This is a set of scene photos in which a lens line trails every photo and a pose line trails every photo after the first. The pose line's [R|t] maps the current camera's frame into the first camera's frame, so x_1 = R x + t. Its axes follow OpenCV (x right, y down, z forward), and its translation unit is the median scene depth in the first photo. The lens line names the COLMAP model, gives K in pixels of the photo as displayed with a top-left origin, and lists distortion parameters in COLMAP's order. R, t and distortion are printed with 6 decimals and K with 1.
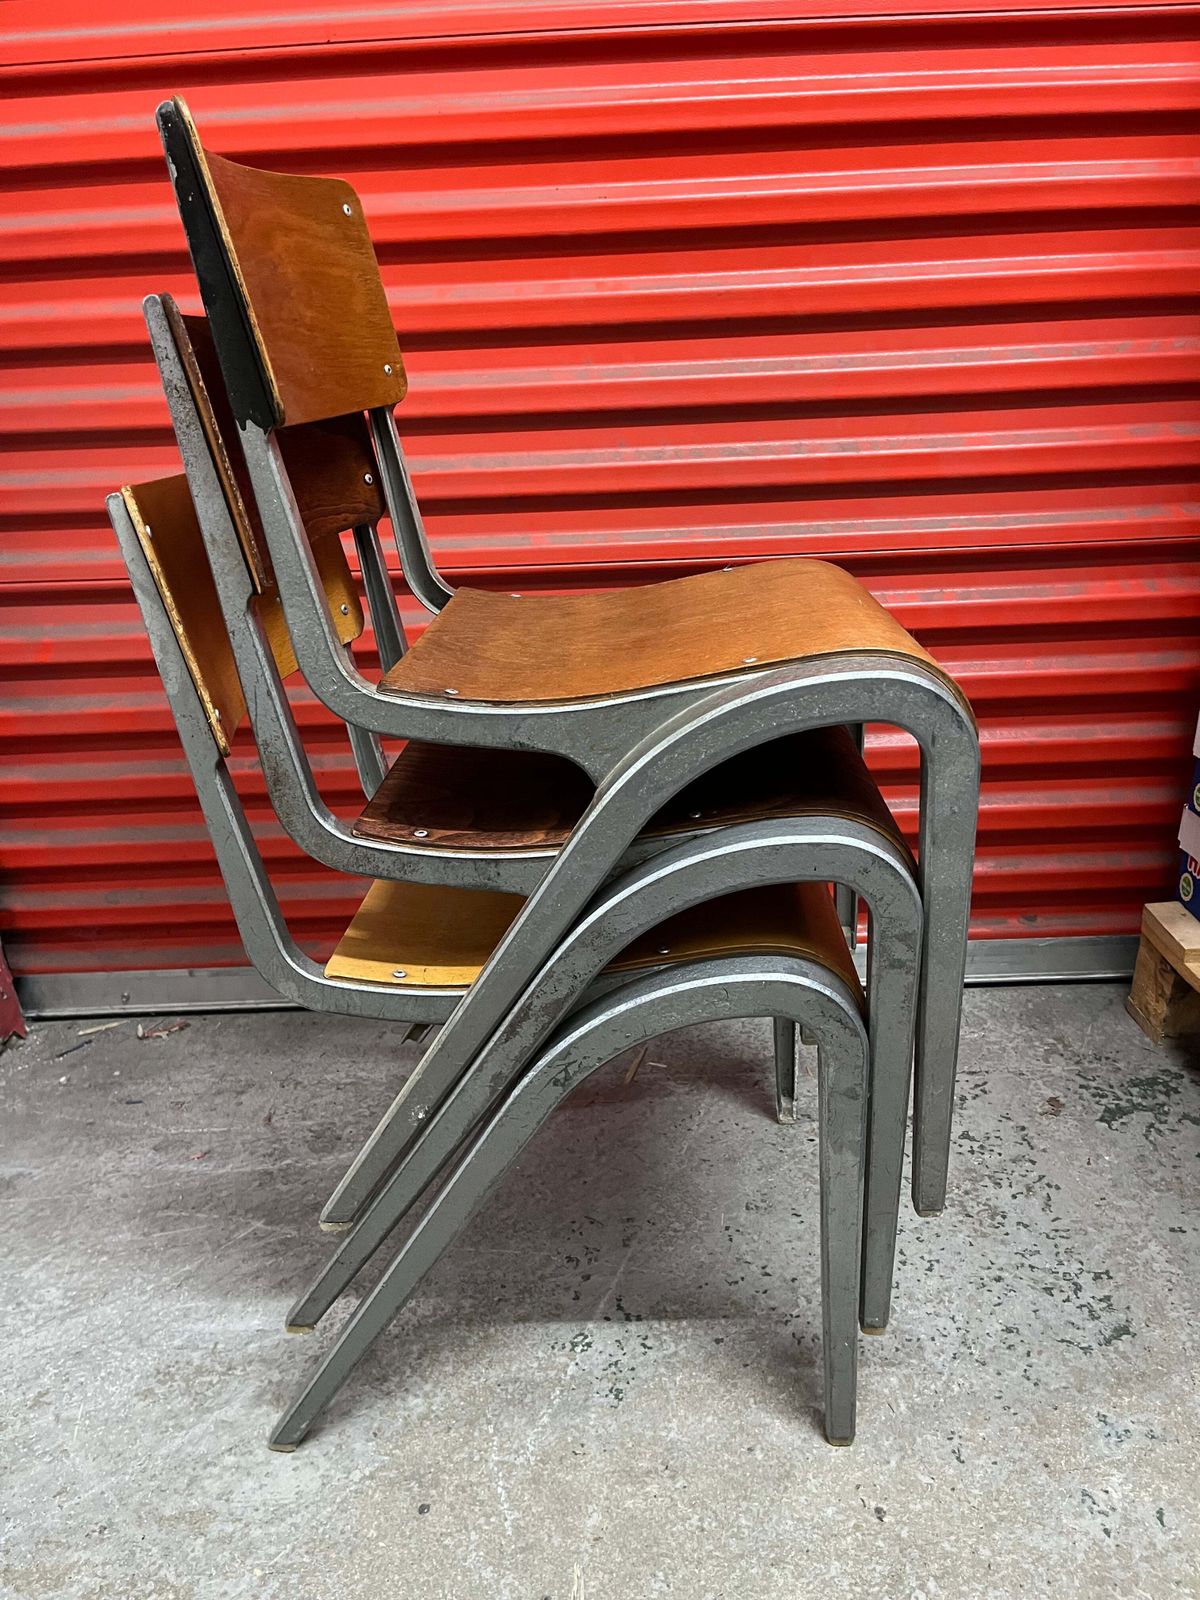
lens RADIAL K [[1214.1, 0, 607.2], [0, 1214.1, 811.0], [0, 0, 1]] dist [0.072527, -0.100734]
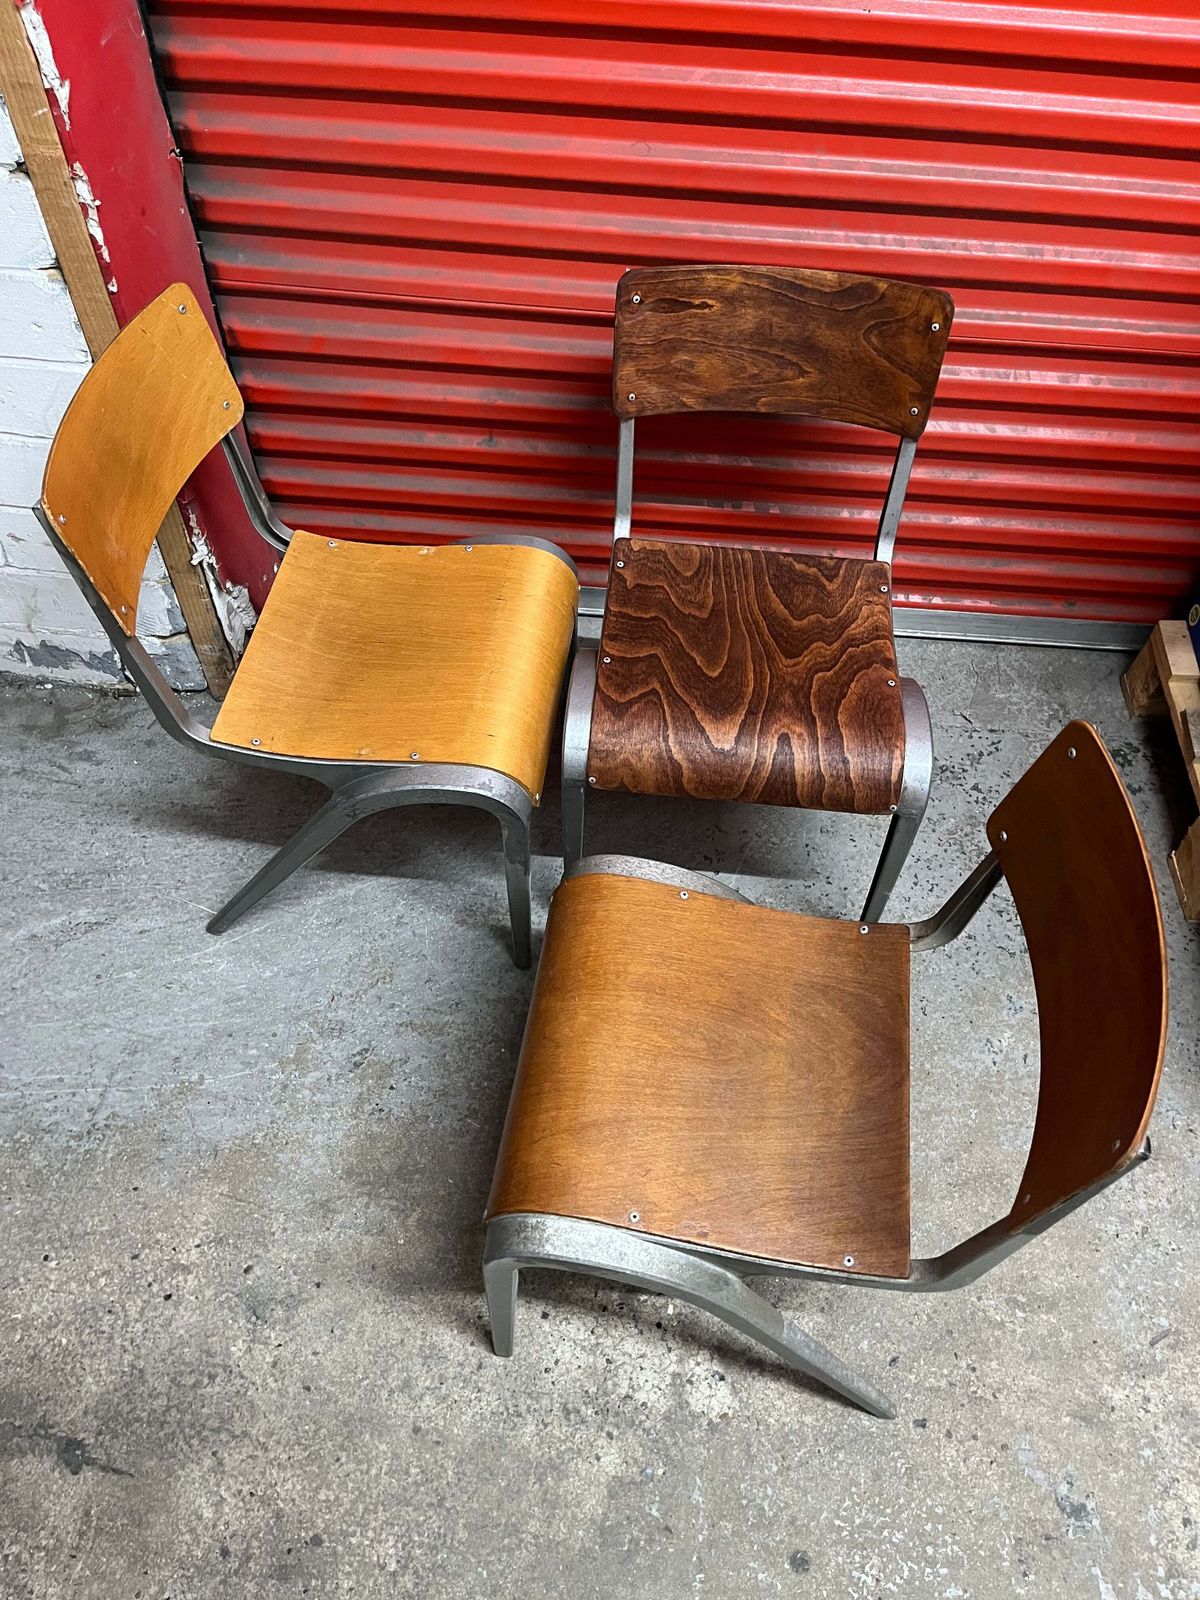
lens RADIAL K [[1214.1, 0, 604.9], [0, 1214.1, 817.9], [0, 0, 1]] dist [0.072527, -0.100734]
pose [[0.995126, 0.096425, 0.020653, -0.188350], [-0.091757, 0.828688, 0.552138, -0.505570], [0.036125, -0.551342, 0.833497, -0.274633]]
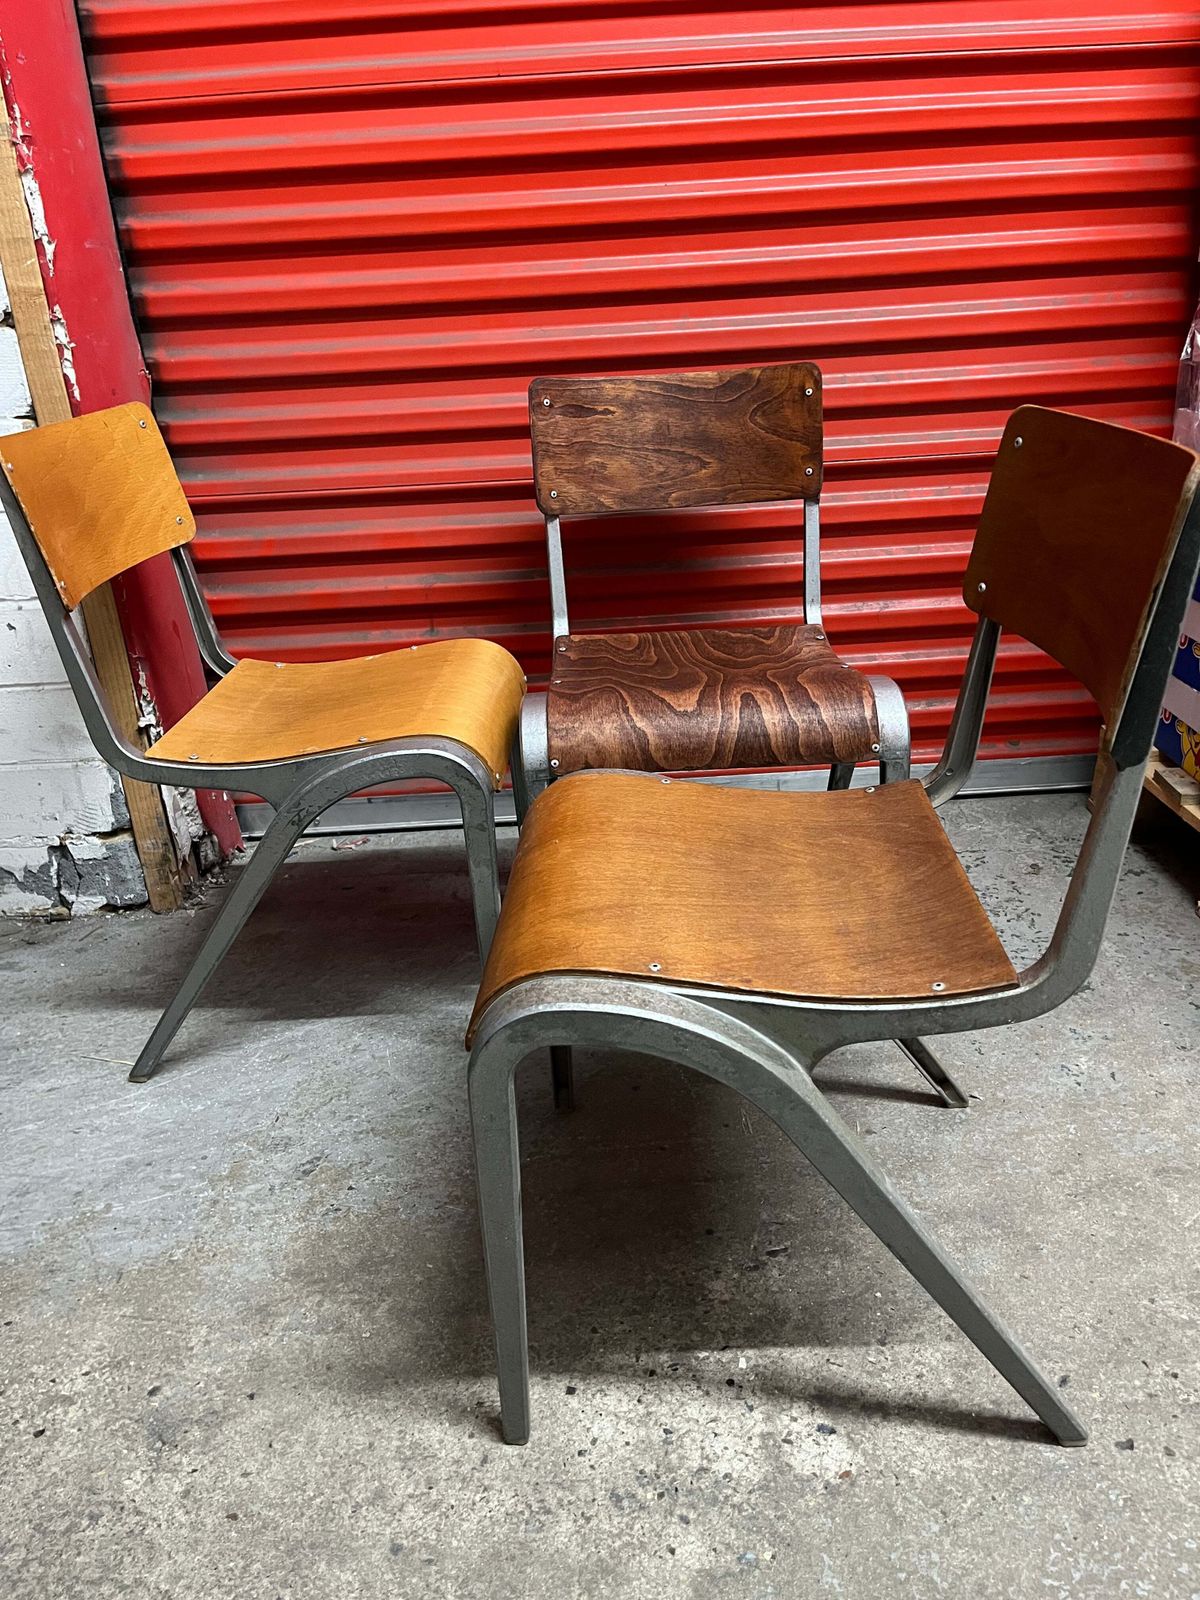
lens RADIAL K [[1214.1, 0, 595.9], [0, 1214.1, 805.1], [0, 0, 1]] dist [0.072527, -0.100734]
pose [[0.999510, -0.022358, 0.021911, -0.167451], [0.021166, 0.998360, 0.053192, 0.096699], [-0.023065, -0.052702, 0.998344, -0.379290]]
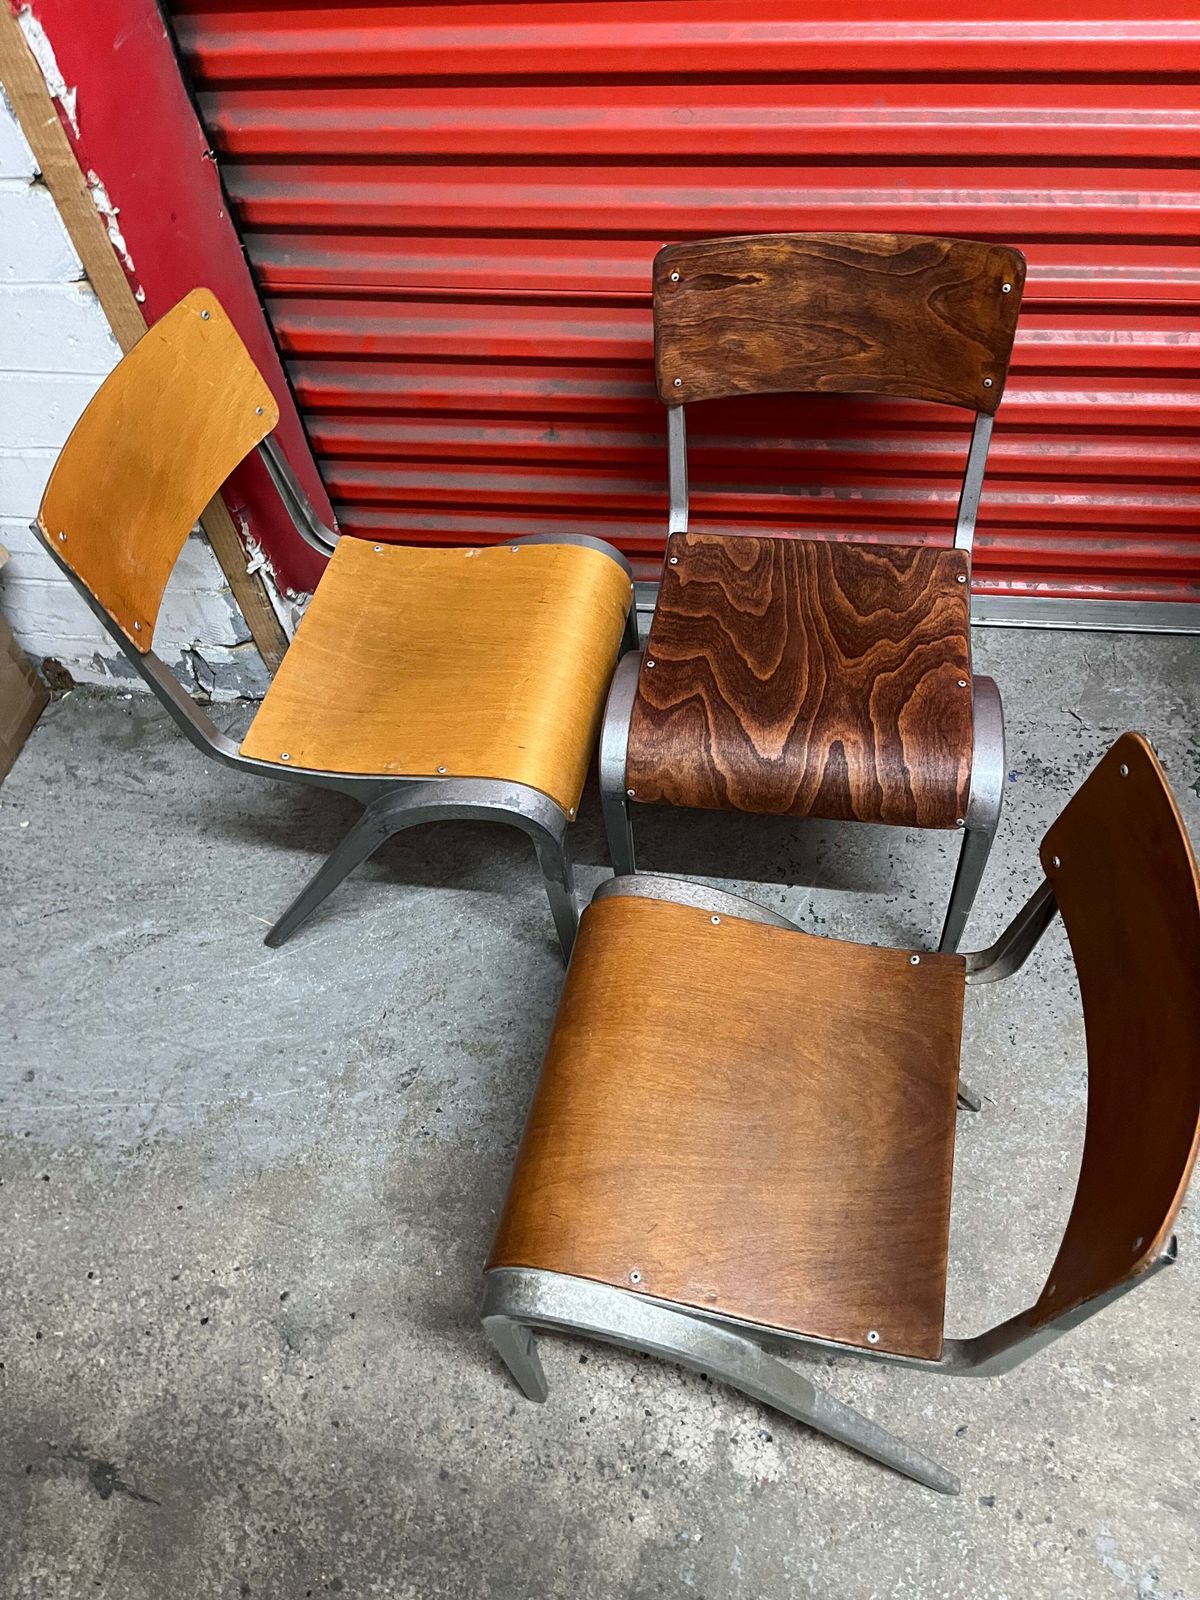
lens RADIAL K [[1214.1, 0, 615.7], [0, 1214.1, 813.9], [0, 0, 1]] dist [0.072527, -0.100734]
pose [[0.990384, 0.092506, -0.102867, -0.077849], [-0.018401, 0.825037, 0.564779, -0.493707], [0.137115, -0.557455, 0.818806, -0.191800]]
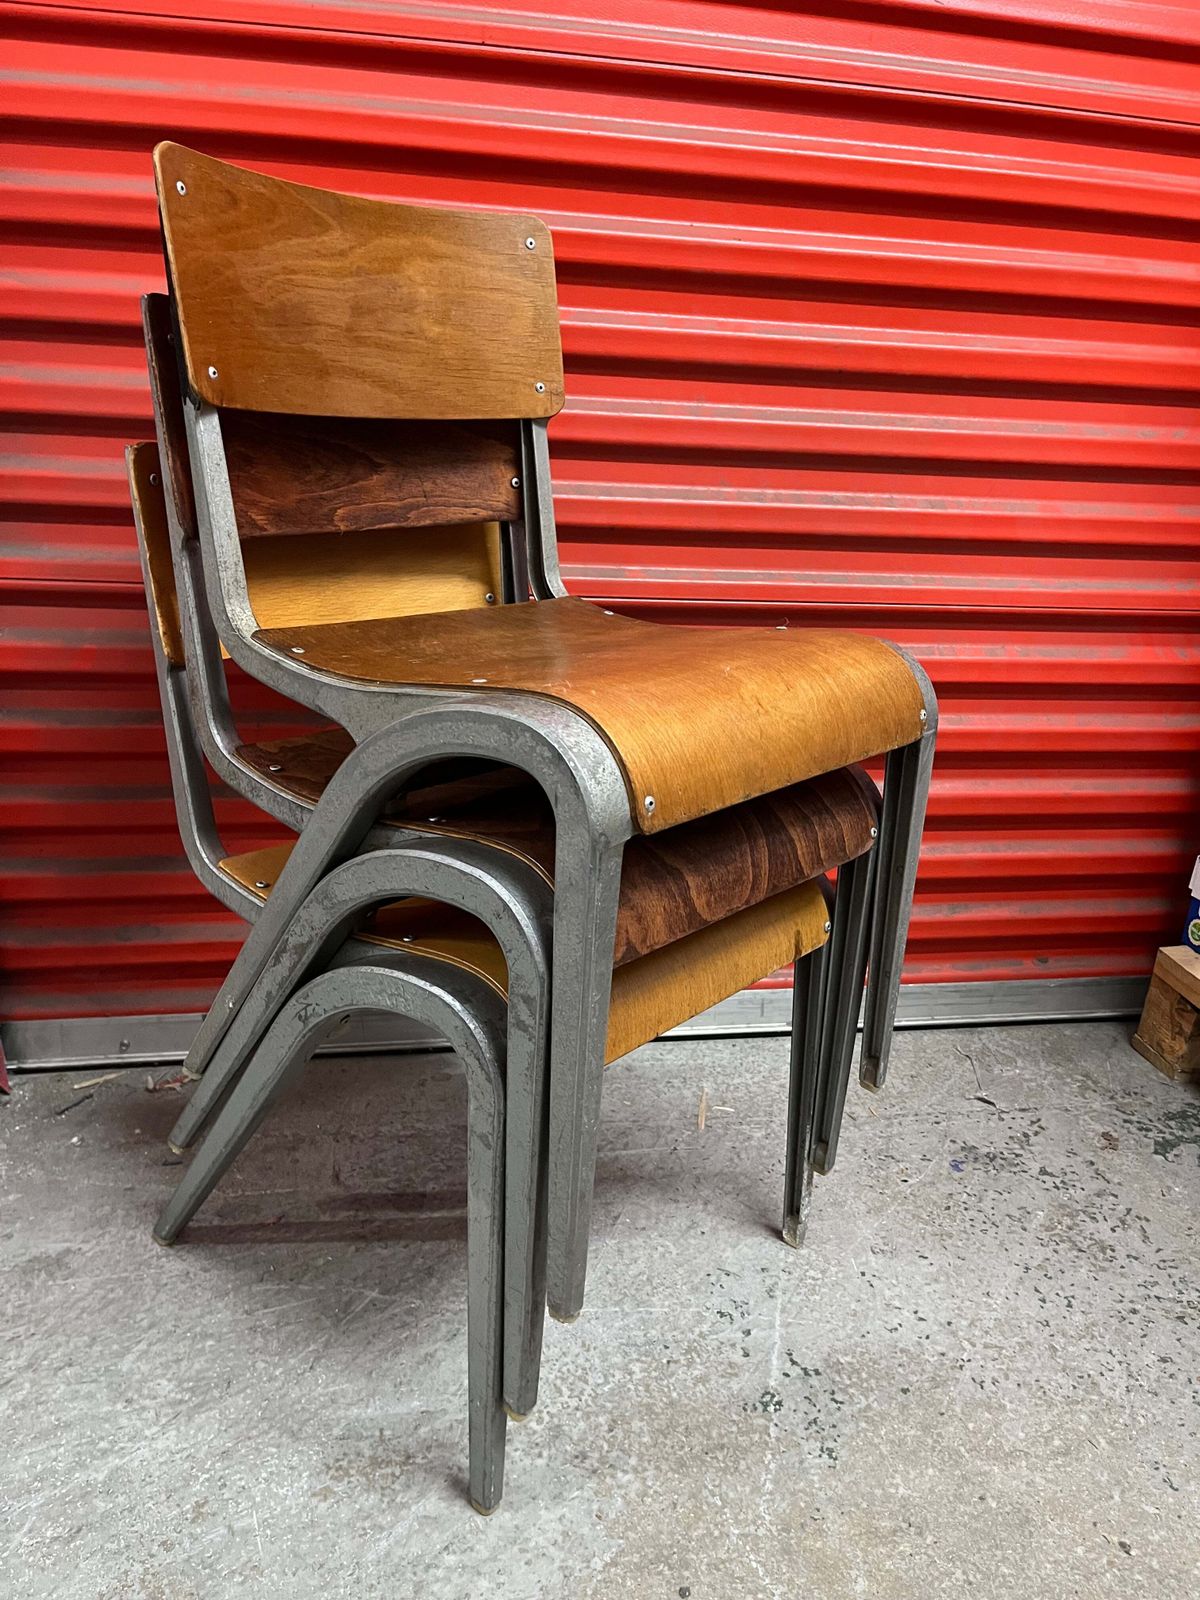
lens RADIAL K [[1214.1, 0, 611.0], [0, 1214.1, 808.5], [0, 0, 1]] dist [0.072527, -0.100734]
pose [[0.978053, 0.028647, 0.206375, -0.309279], [-0.022418, 0.999222, -0.032459, -0.000248], [-0.207145, 0.027120, 0.977934, 0.055856]]
